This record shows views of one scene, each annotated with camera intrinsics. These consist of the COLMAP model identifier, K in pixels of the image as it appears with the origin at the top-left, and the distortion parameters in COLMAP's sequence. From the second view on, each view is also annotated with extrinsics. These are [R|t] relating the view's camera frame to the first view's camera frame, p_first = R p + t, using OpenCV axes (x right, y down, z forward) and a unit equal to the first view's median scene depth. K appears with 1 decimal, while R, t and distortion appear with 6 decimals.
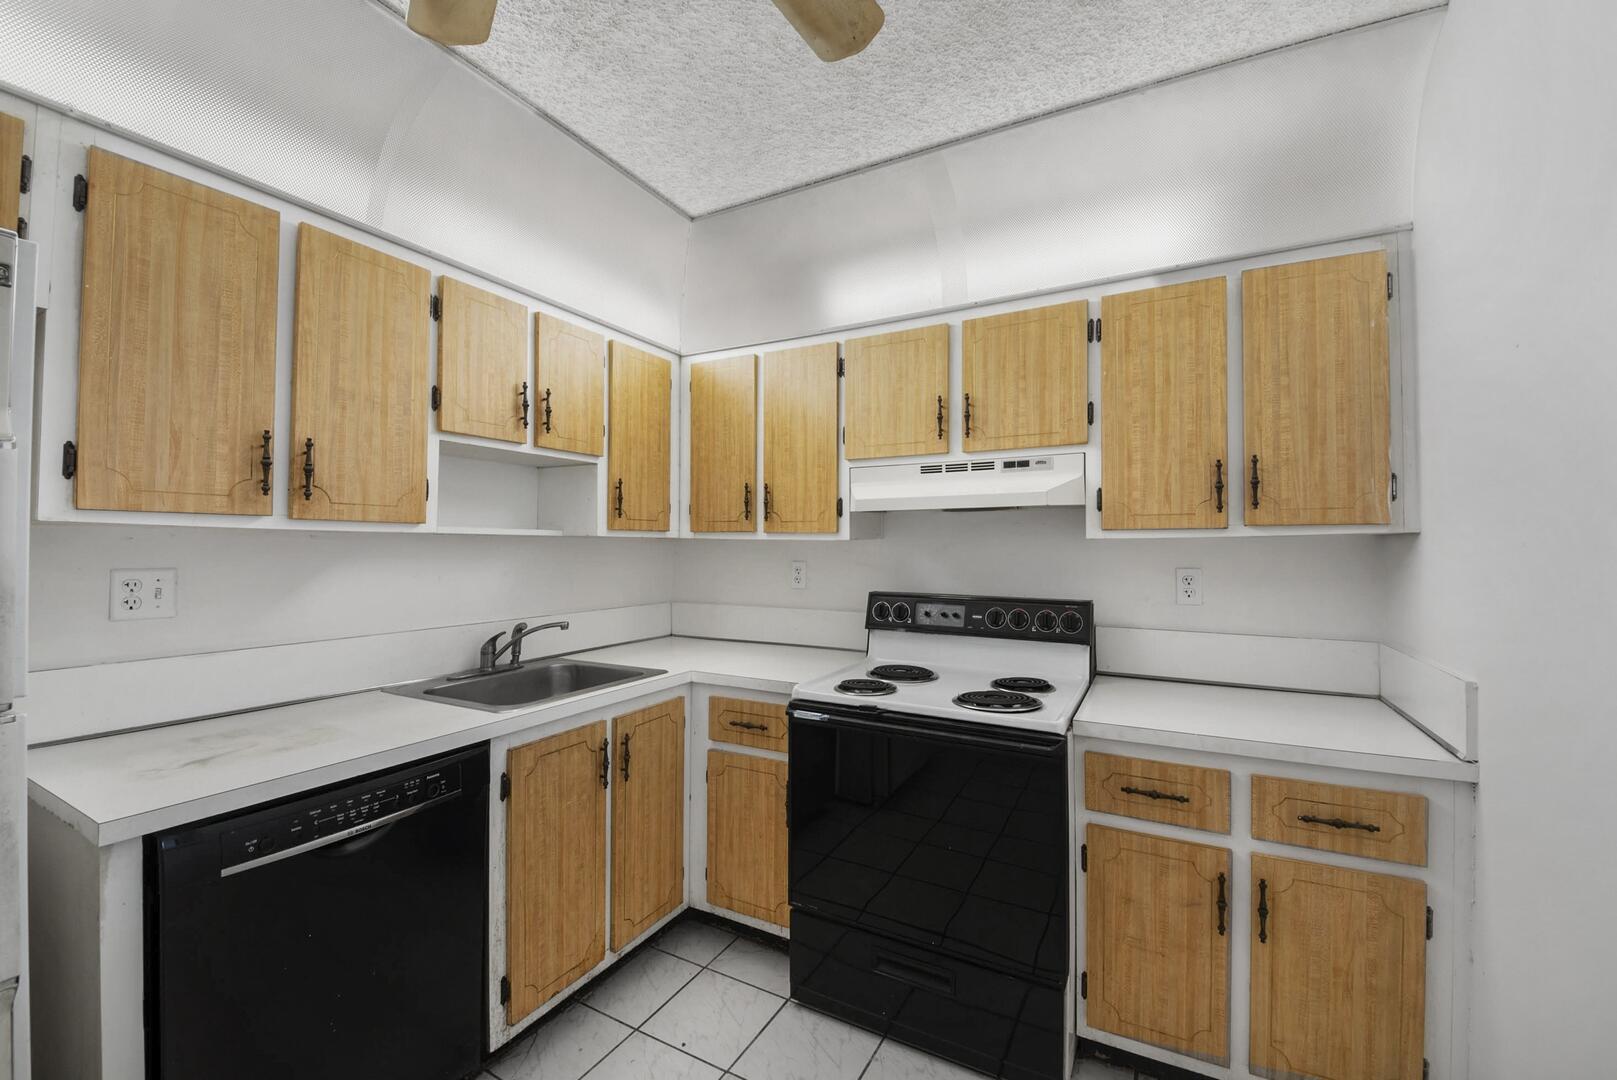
lens RADIAL K [[650.6, 0, 811.6], [0, 650.6, 535.3], [0, 0, 1]] dist [-0.004833, -0.002406]
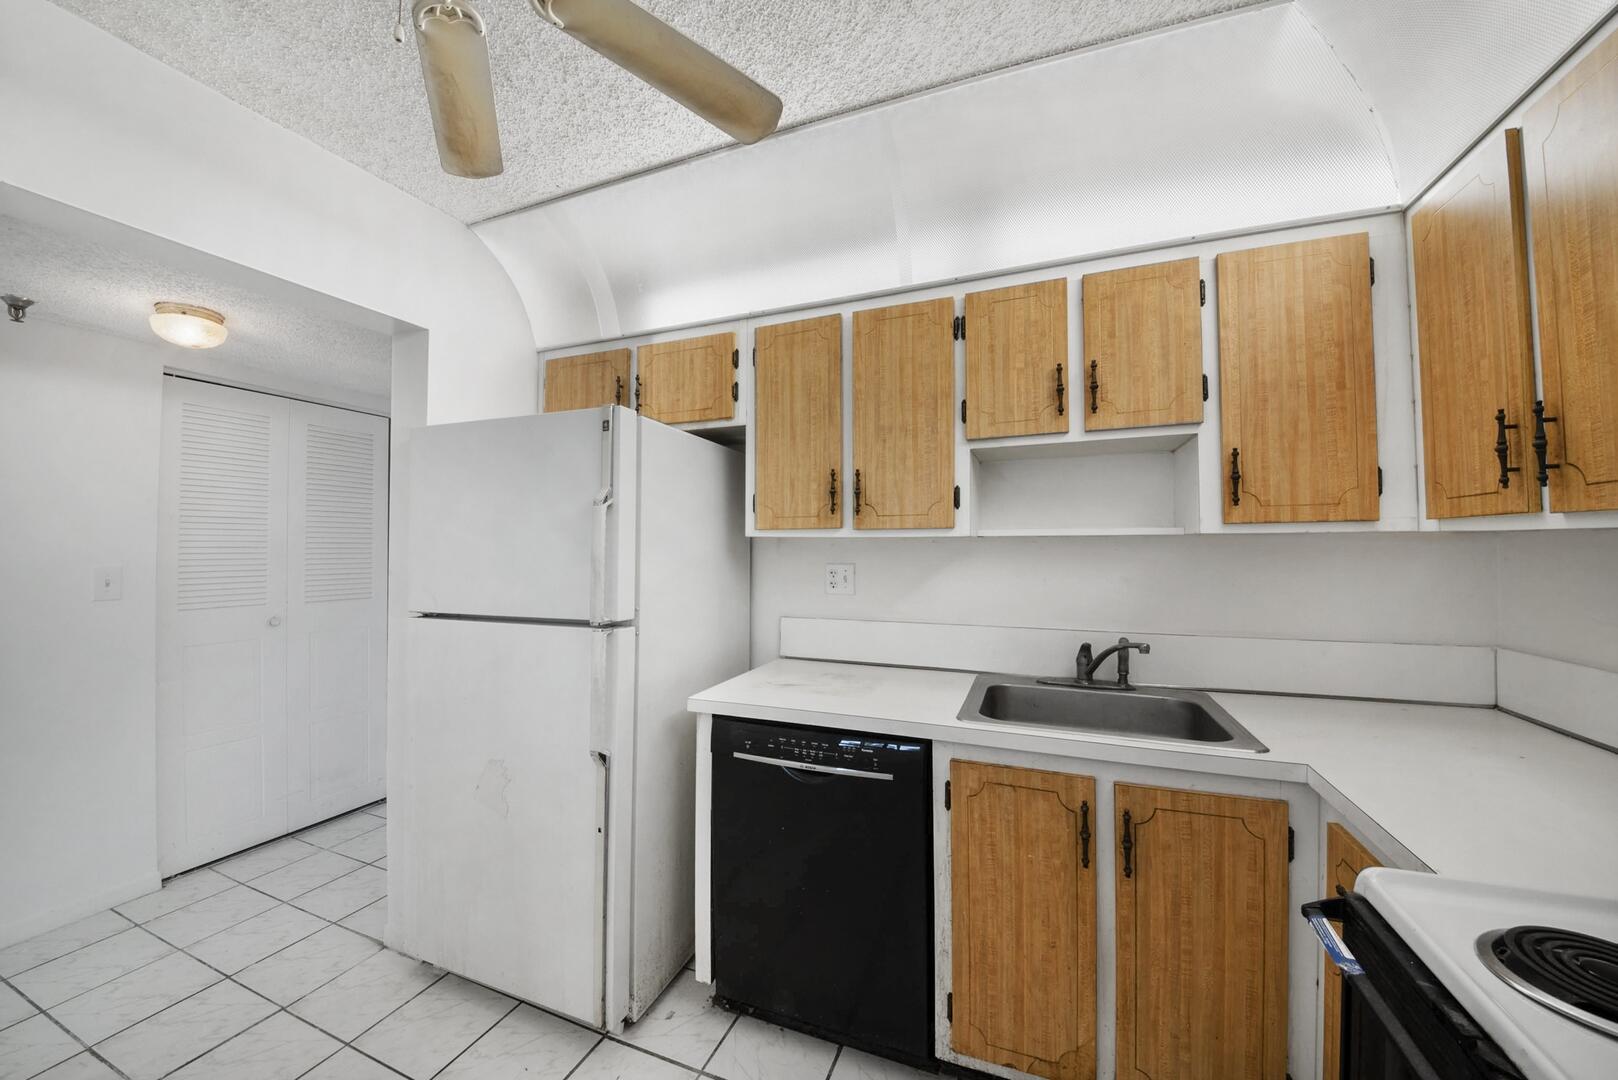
lens RADIAL K [[578.6, 0, 810.7], [0, 578.6, 537.1], [0, 0, 1]] dist [-0.020736, -0.002175]
pose [[0.102235, -0.024011, -0.994470, 0.291283], [0.021652, 0.999526, -0.021907, 0.011044], [0.994525, -0.019293, 0.102707, 0.560140]]
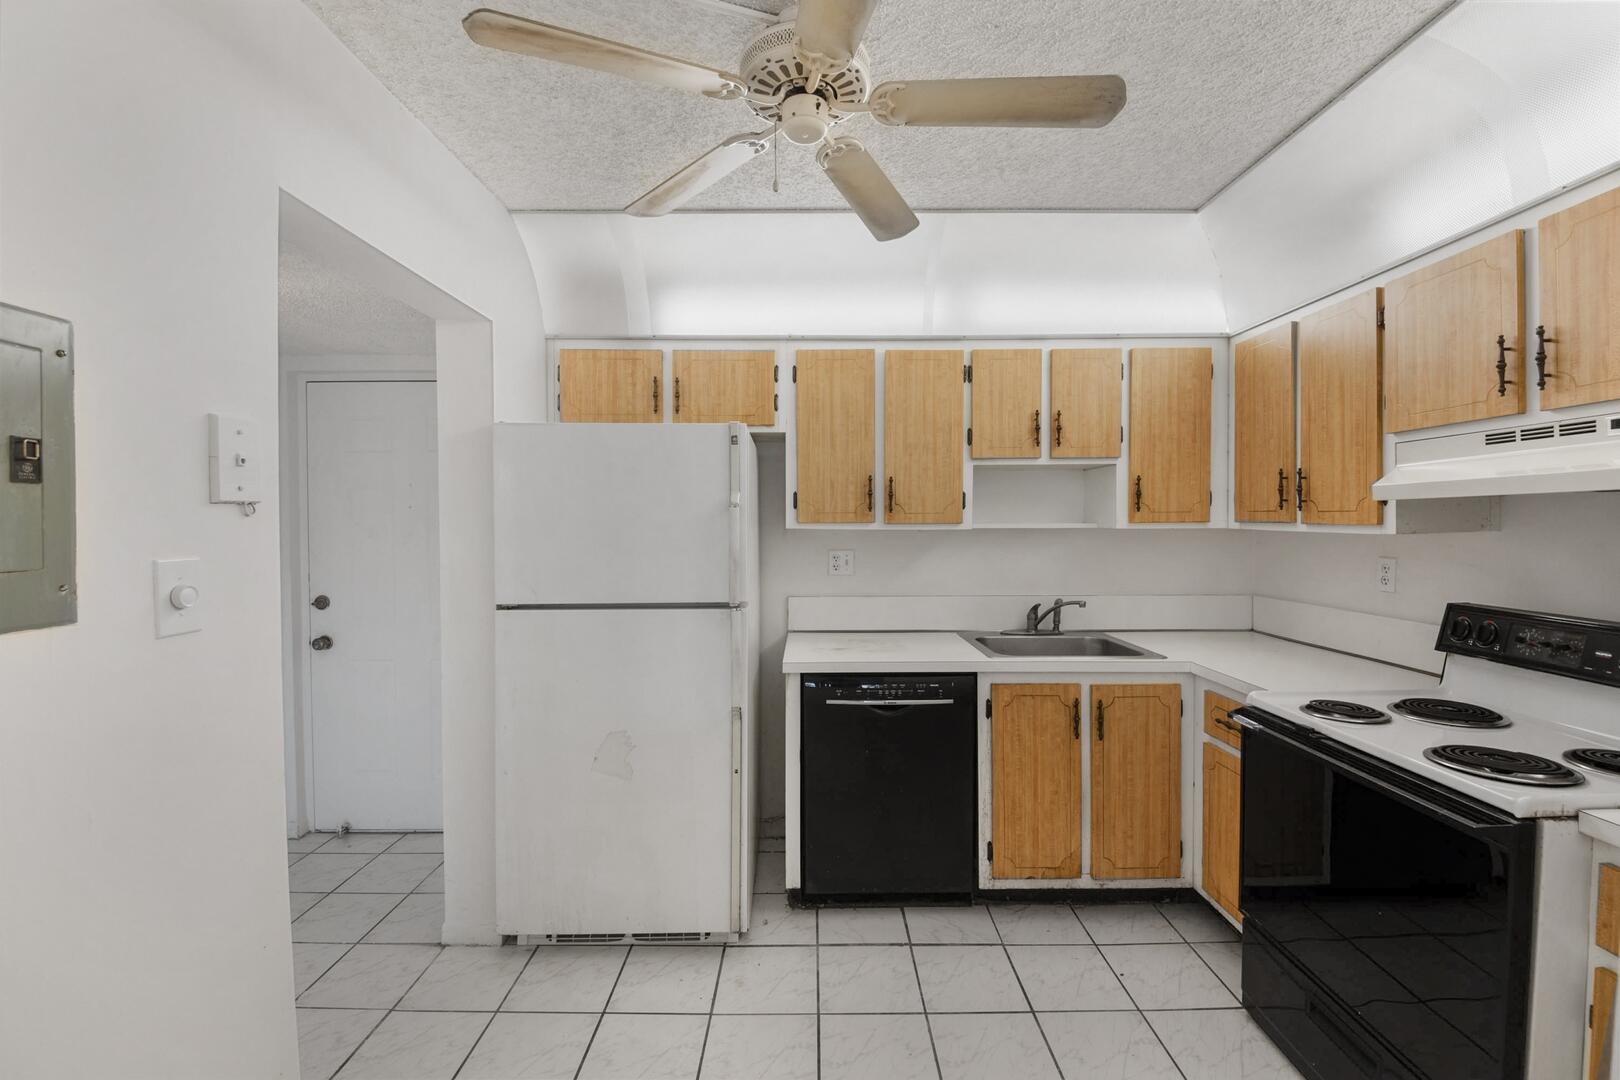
lens RADIAL K [[661.3, 0, 799.1], [0, 661.3, 536.9], [0, 0, 1]] dist [-0.012497, -0.000634]
pose [[0.459024, 0.014104, -0.888312, 0.483857], [0.021801, 0.999394, 0.027133, -0.030416], [0.888156, -0.031821, 0.458439, -0.016616]]
